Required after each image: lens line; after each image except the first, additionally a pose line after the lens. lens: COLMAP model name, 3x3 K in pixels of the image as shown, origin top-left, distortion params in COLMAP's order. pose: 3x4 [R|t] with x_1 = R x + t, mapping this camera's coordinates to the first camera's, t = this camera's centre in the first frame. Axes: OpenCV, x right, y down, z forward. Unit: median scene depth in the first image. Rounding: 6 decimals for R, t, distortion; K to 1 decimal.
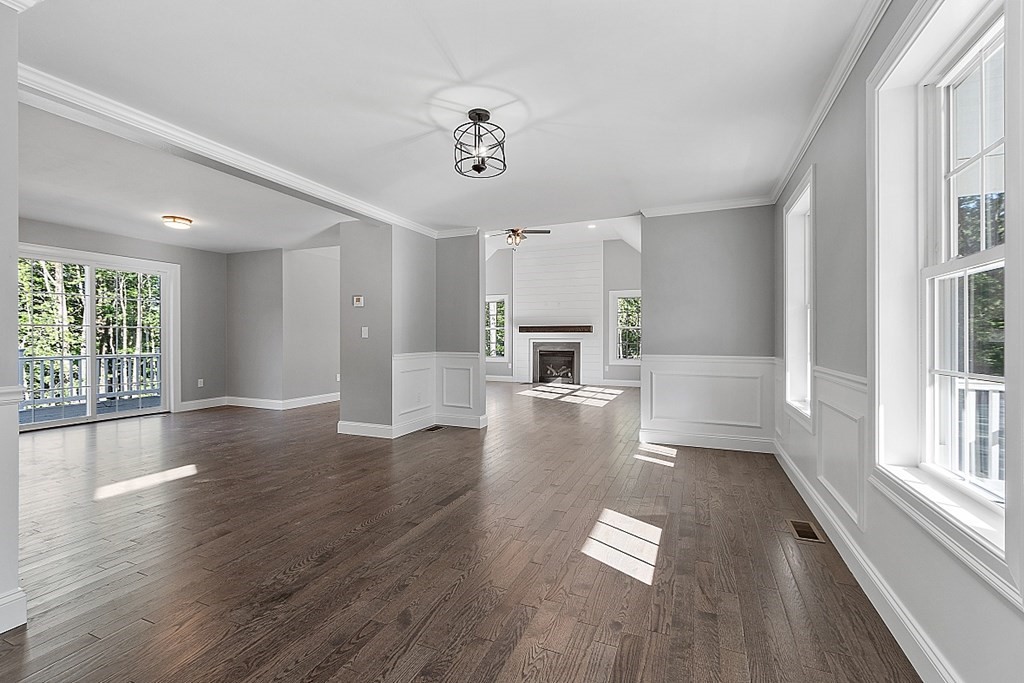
lens RADIAL K [[451.9, 0, 512.1], [0, 451.9, 338.9], [0, 0, 1]] dist [0.003508, 0.000235]
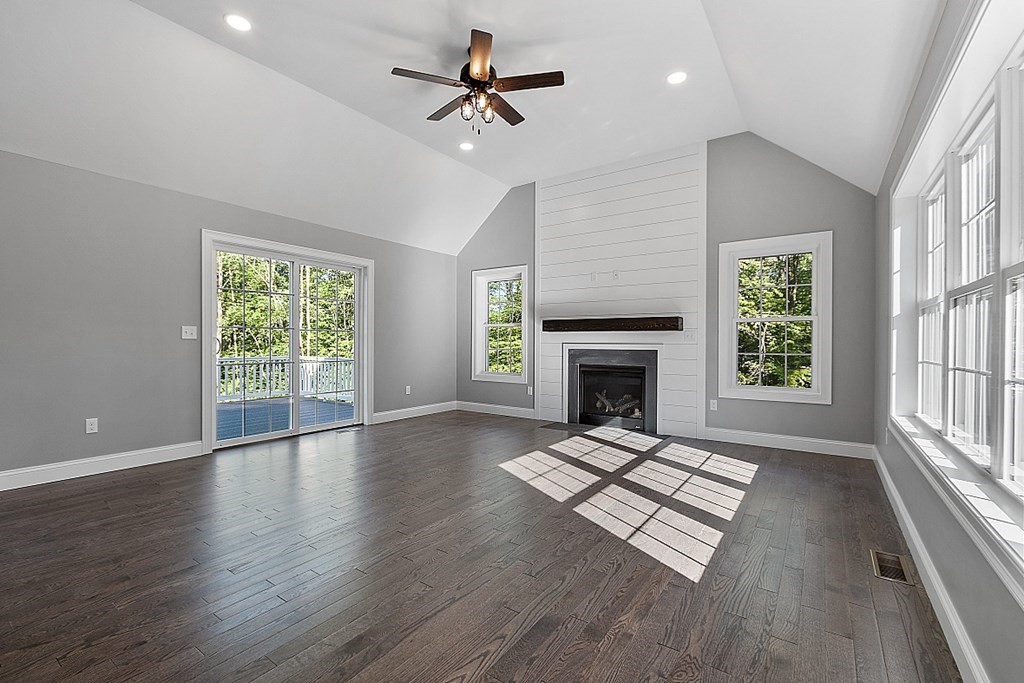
lens RADIAL K [[451.9, 0, 512.8], [0, 451.9, 340.1], [0, 0, 1]] dist [0.003508, 0.000235]
pose [[0.977537, 0.000500, -0.210763, 0.095706], [-0.001388, 0.999991, -0.004064, -0.001543], [0.210759, 0.004265, 0.977529, 0.455068]]
